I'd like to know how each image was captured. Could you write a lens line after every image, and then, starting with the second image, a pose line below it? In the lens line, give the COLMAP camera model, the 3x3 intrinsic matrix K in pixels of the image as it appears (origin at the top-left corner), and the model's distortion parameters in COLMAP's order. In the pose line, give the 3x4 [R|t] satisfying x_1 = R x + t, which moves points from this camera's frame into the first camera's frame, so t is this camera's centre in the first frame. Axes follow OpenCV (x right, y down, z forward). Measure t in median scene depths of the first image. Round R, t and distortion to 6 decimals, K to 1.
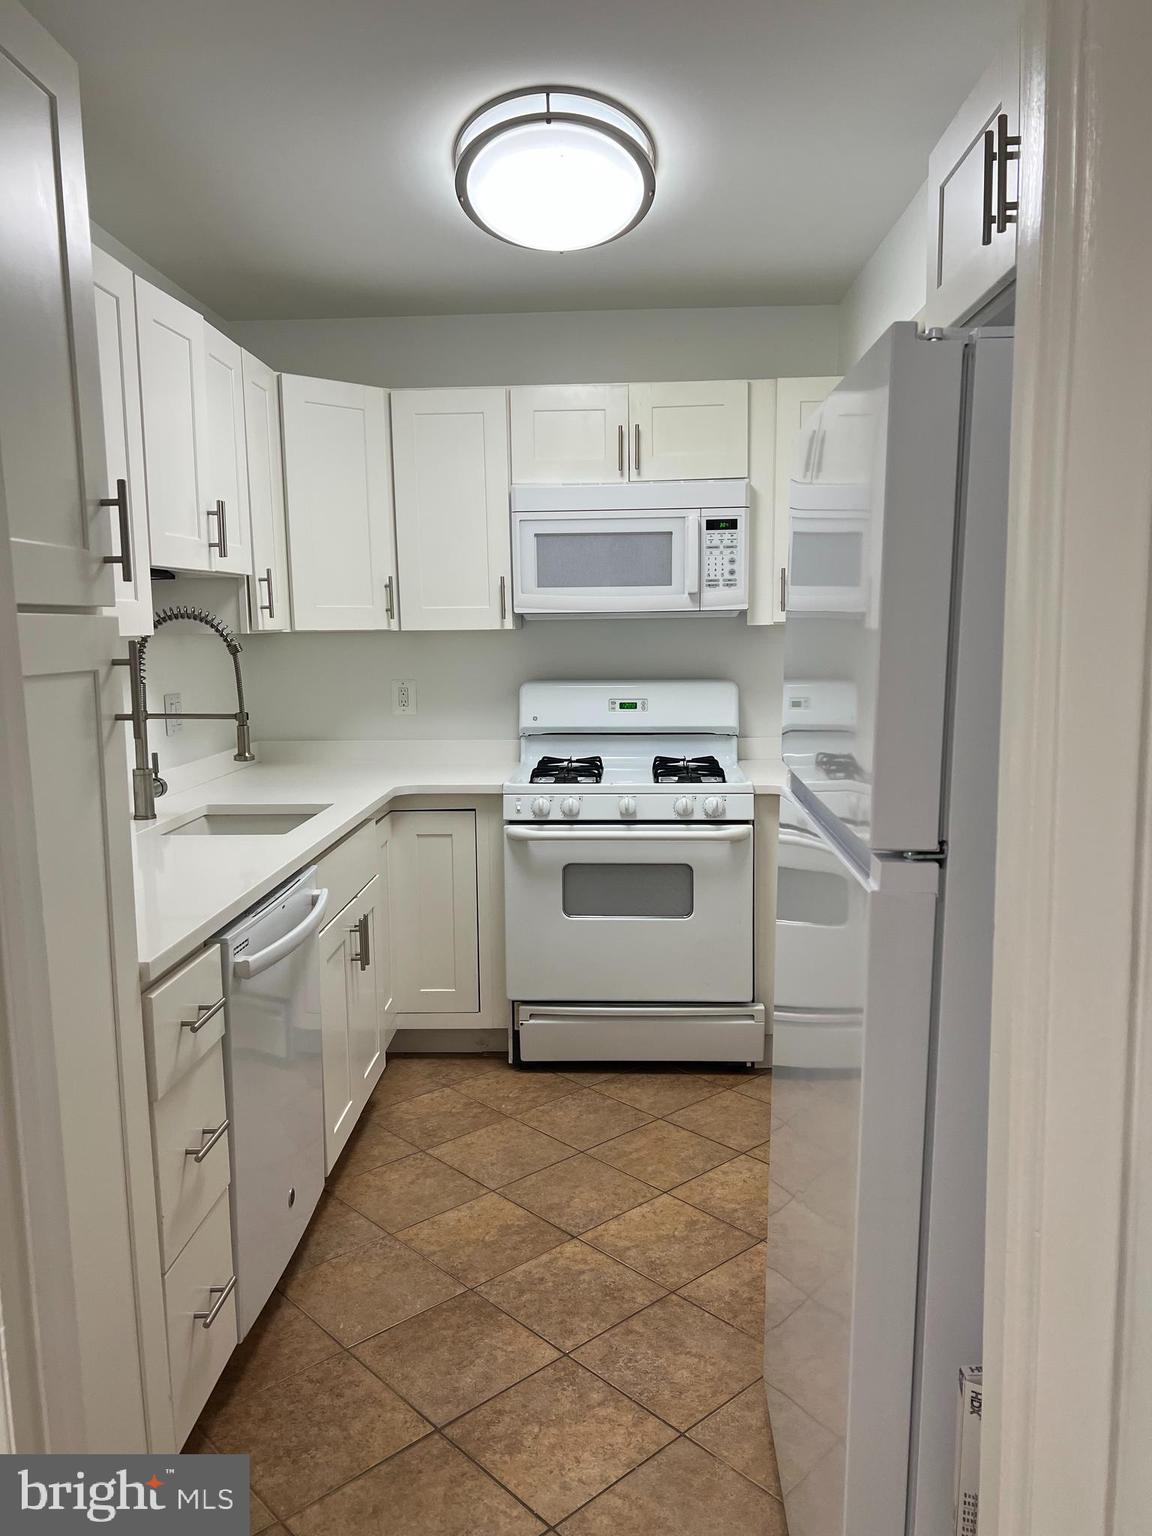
lens RADIAL K [[1152.5, 0, 580.7], [0, 1152.5, 788.5], [0, 0, 1]] dist [0.132264, -0.252663]
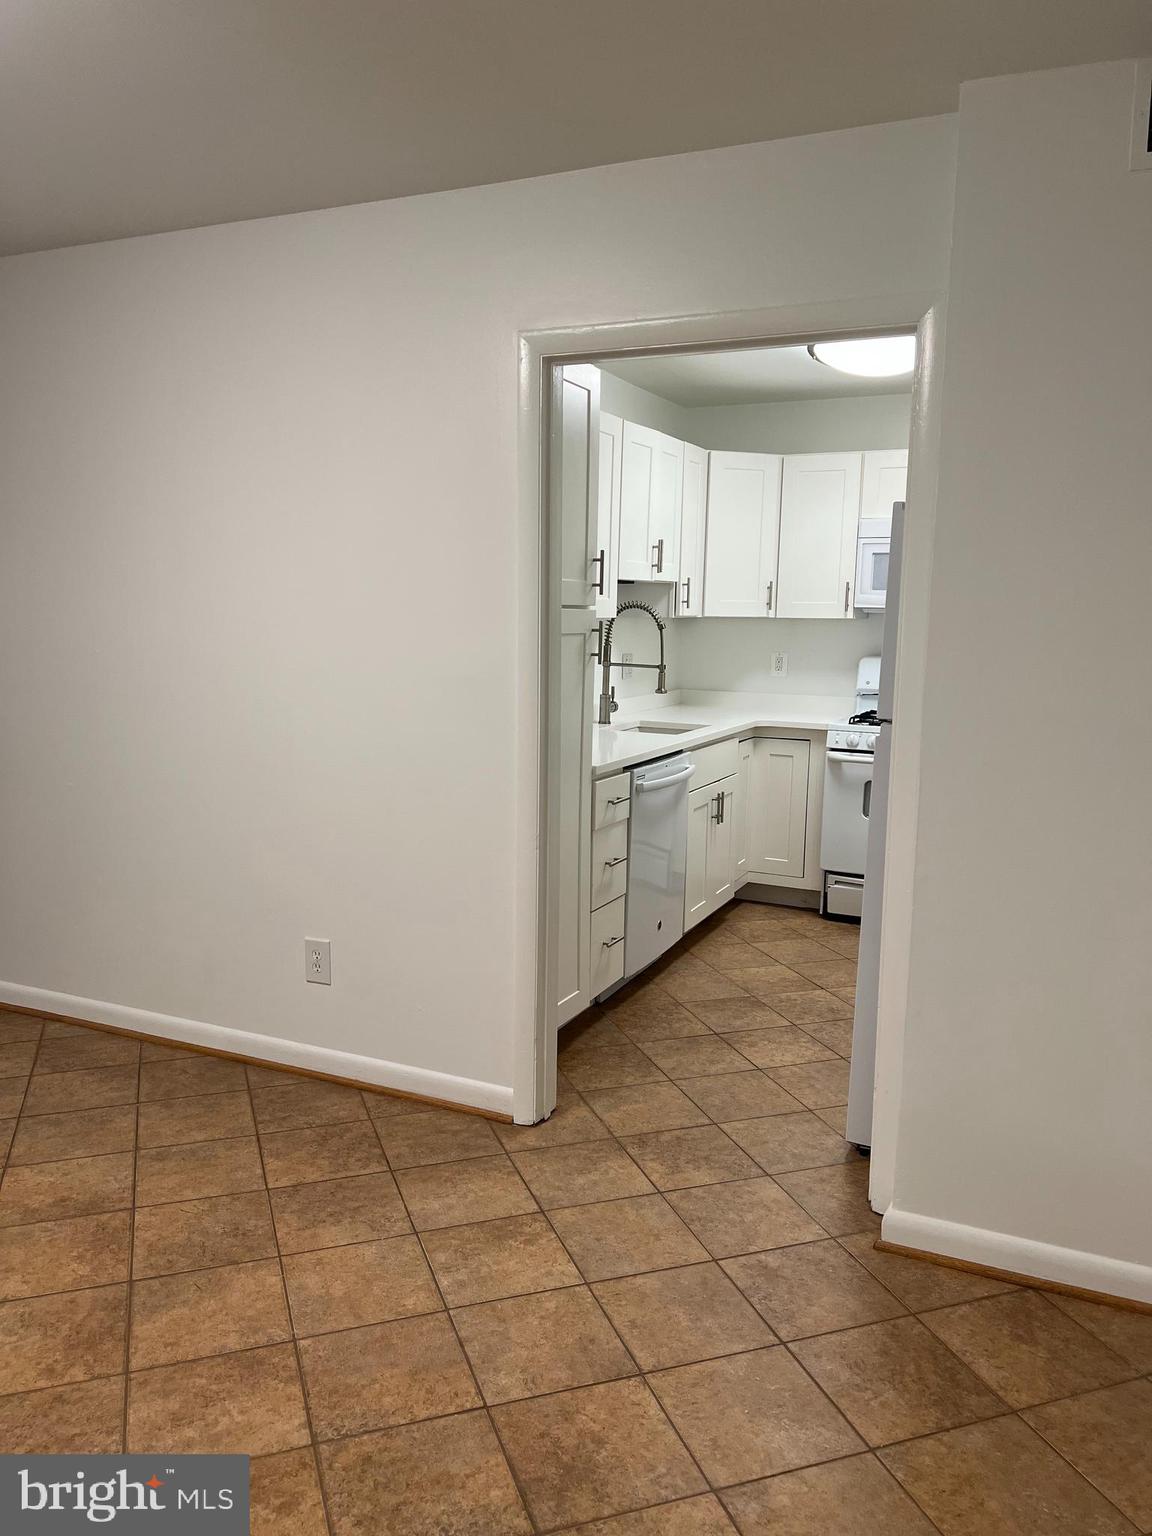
lens RADIAL K [[1152.5, 0, 580.7], [0, 1152.5, 788.5], [0, 0, 1]] dist [0.132264, -0.252663]
pose [[0.921454, 0.088963, -0.378164, 0.205475], [-0.083696, 0.996028, 0.030378, 0.059818], [0.379364, 0.003659, 0.925240, -0.489072]]
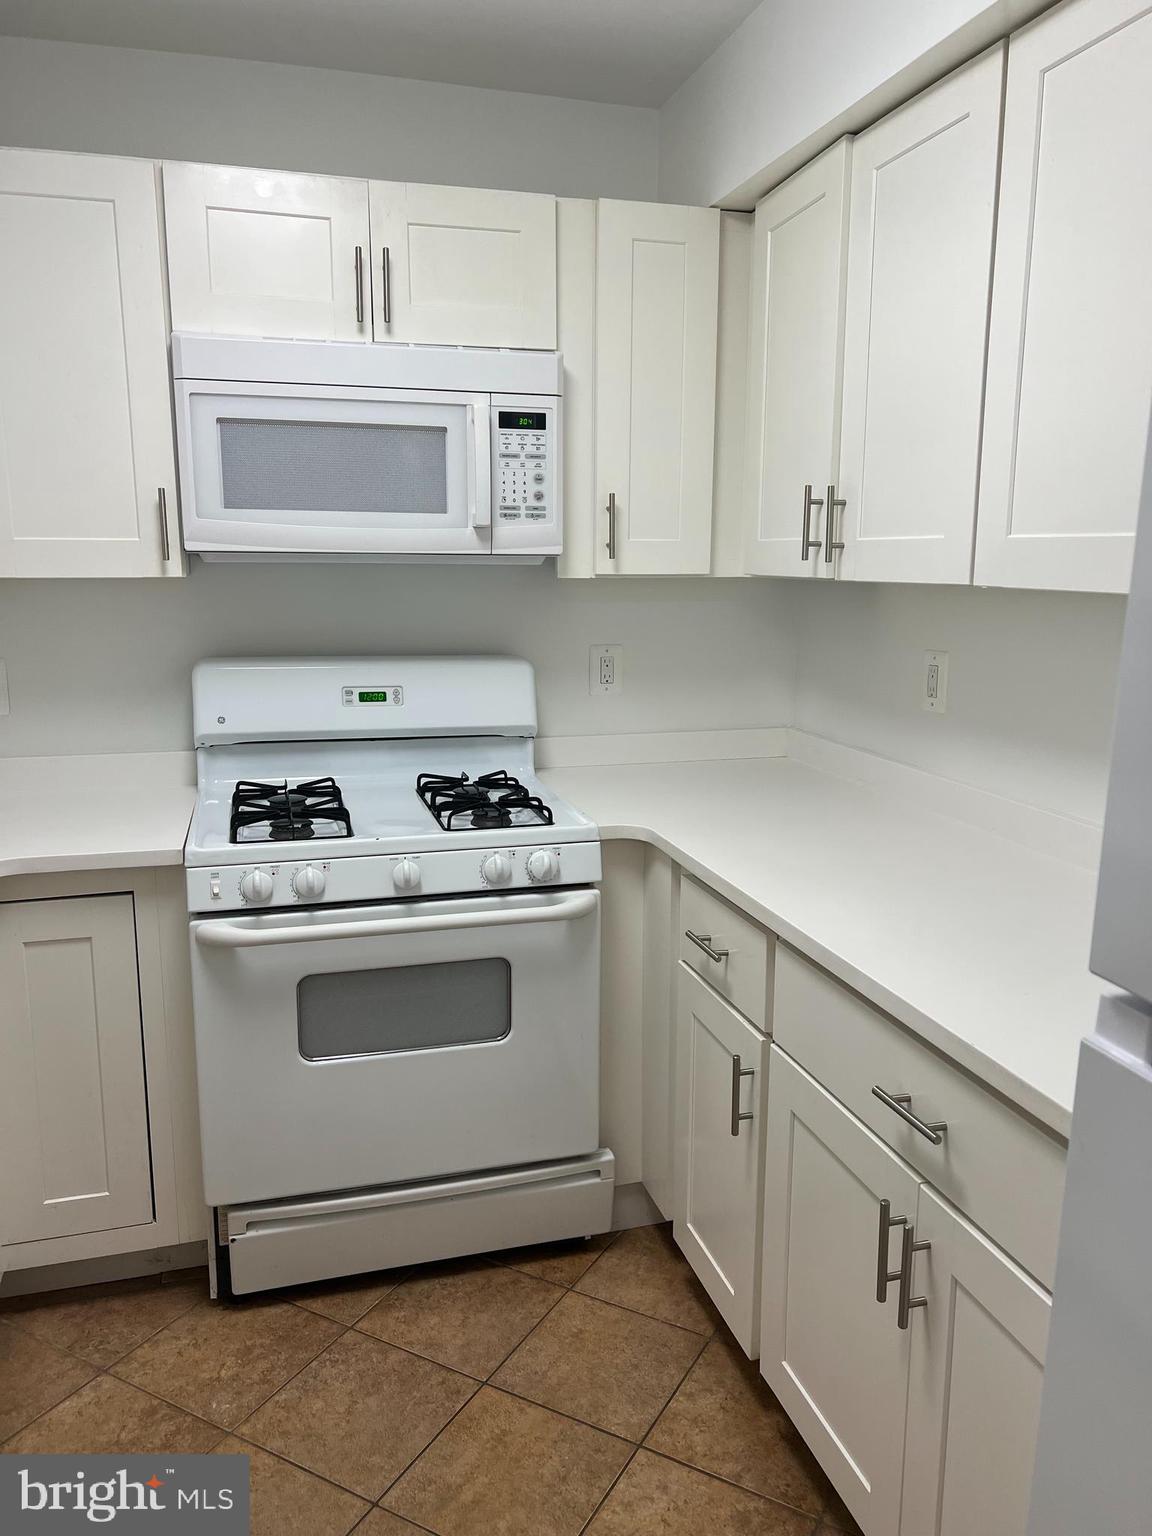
lens RADIAL K [[1112.0, 0, 576.0], [0, 1112.0, 768.0], [0, 0, 1]] dist [0.060753, -0.083473]
pose [[0.946261, -0.042511, 0.320599, -0.058939], [0.028150, 0.998387, 0.049300, -0.065405], [-0.322178, -0.037625, 0.945931, 0.401672]]
